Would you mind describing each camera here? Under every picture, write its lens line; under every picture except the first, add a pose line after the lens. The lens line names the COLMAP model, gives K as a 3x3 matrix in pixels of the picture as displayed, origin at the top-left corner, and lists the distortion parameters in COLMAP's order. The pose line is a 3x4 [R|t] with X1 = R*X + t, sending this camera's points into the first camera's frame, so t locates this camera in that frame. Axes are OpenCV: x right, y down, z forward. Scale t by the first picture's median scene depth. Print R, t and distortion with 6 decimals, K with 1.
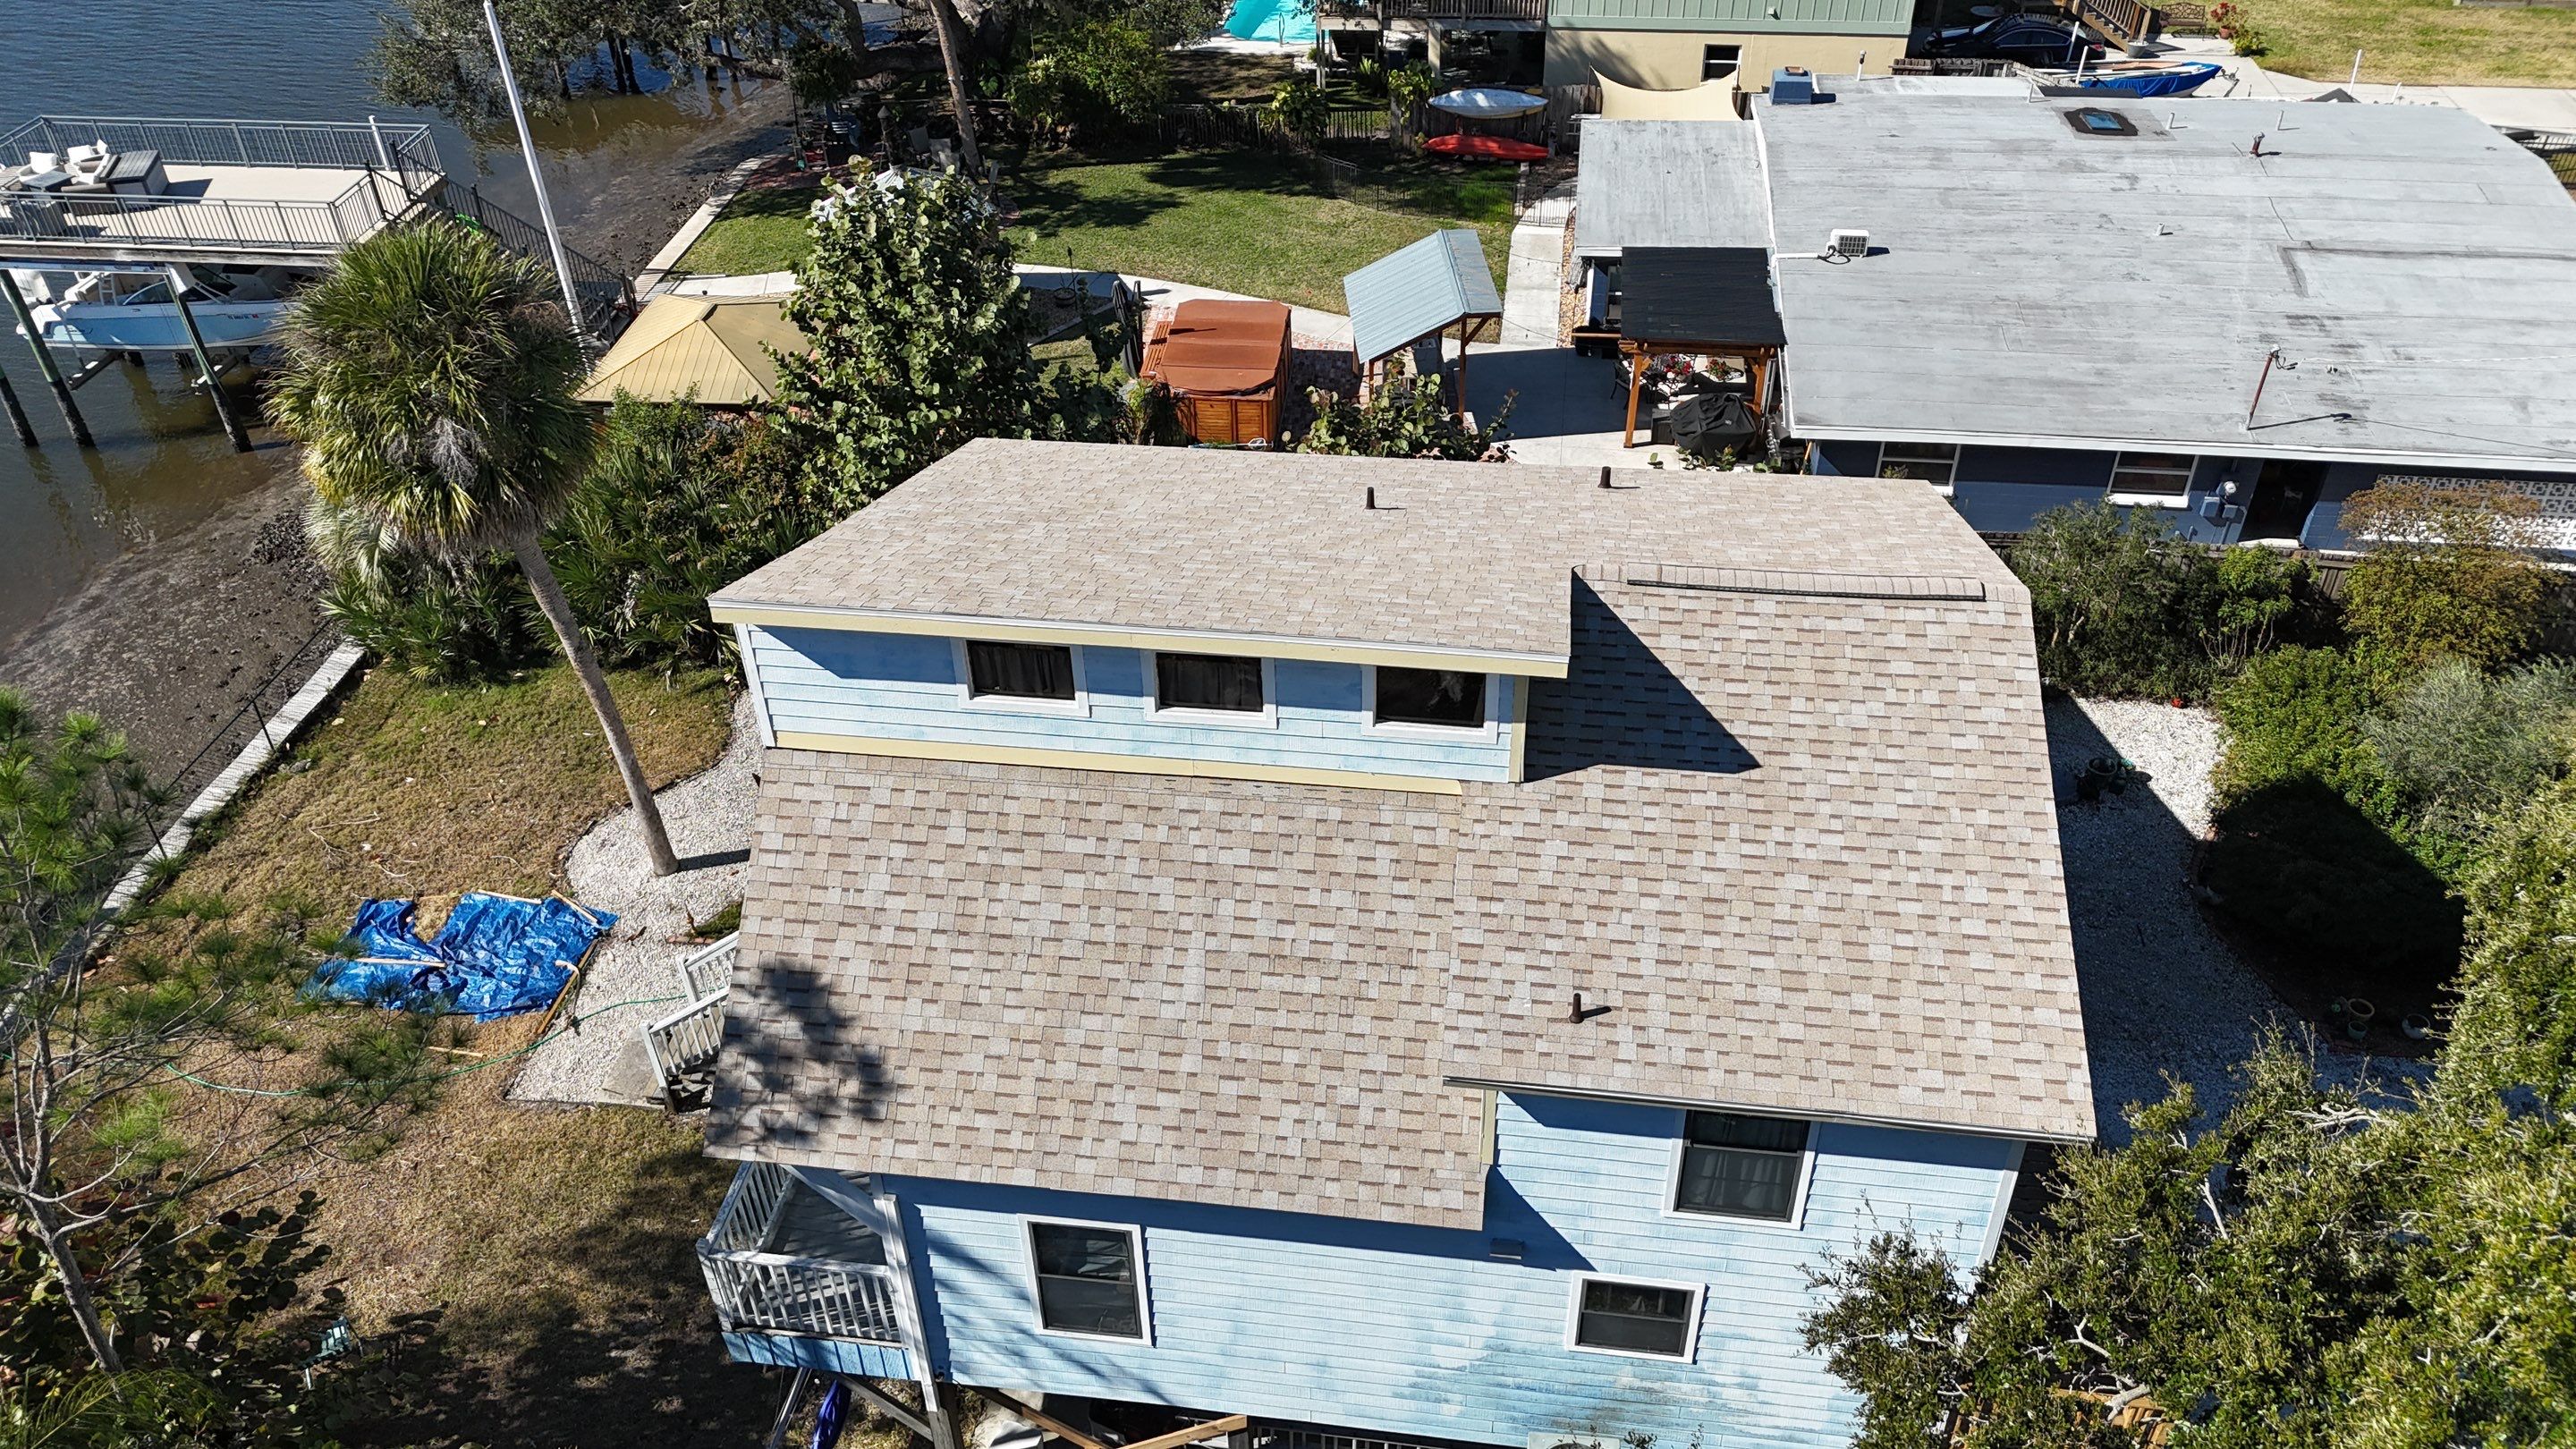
lens RADIAL K [[1850.1, 0, 1288.3], [0, 1850.1, 718.8], [0, 0, 1]] dist [0.006258, -0.013818]
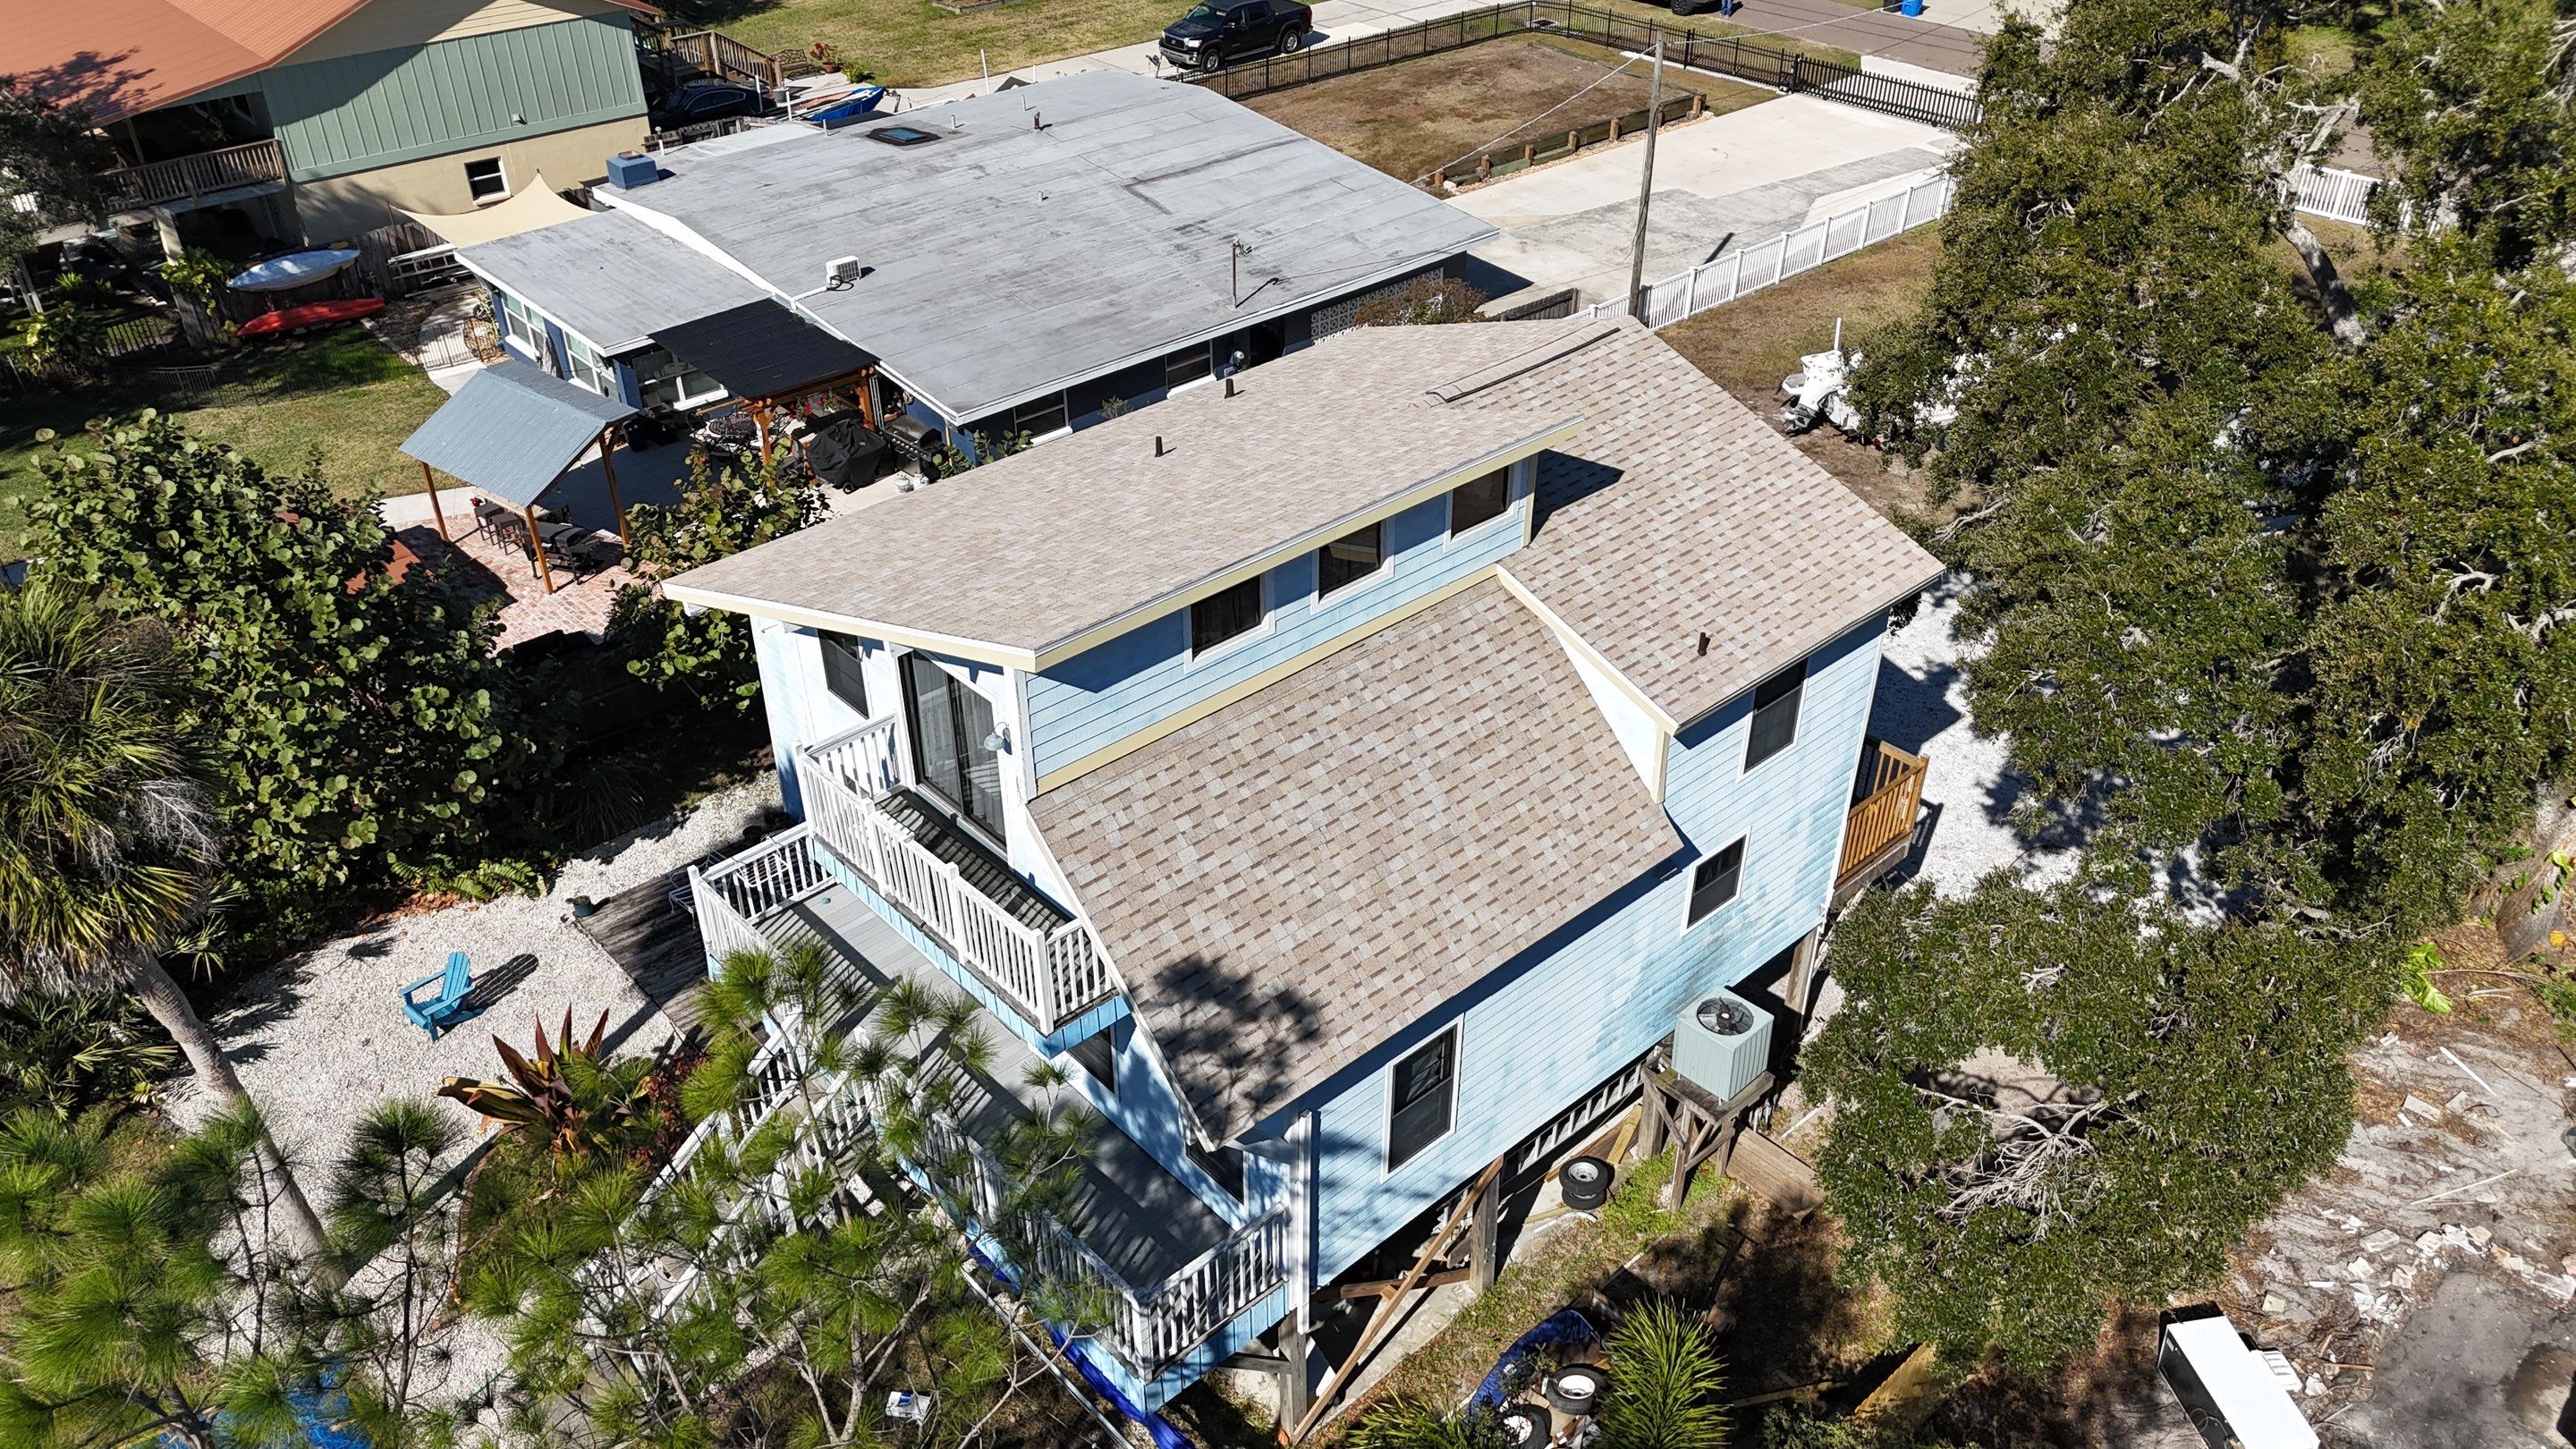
lens RADIAL K [[1850.1, 0, 1289.9], [0, 1850.1, 732.4], [0, 0, 1]] dist [0.006258, -0.013818]
pose [[0.634894, -0.413109, 0.652879, -0.361047], [0.444491, 0.886492, 0.128681, -0.036908], [-0.631931, 0.208501, 0.746452, 0.066724]]
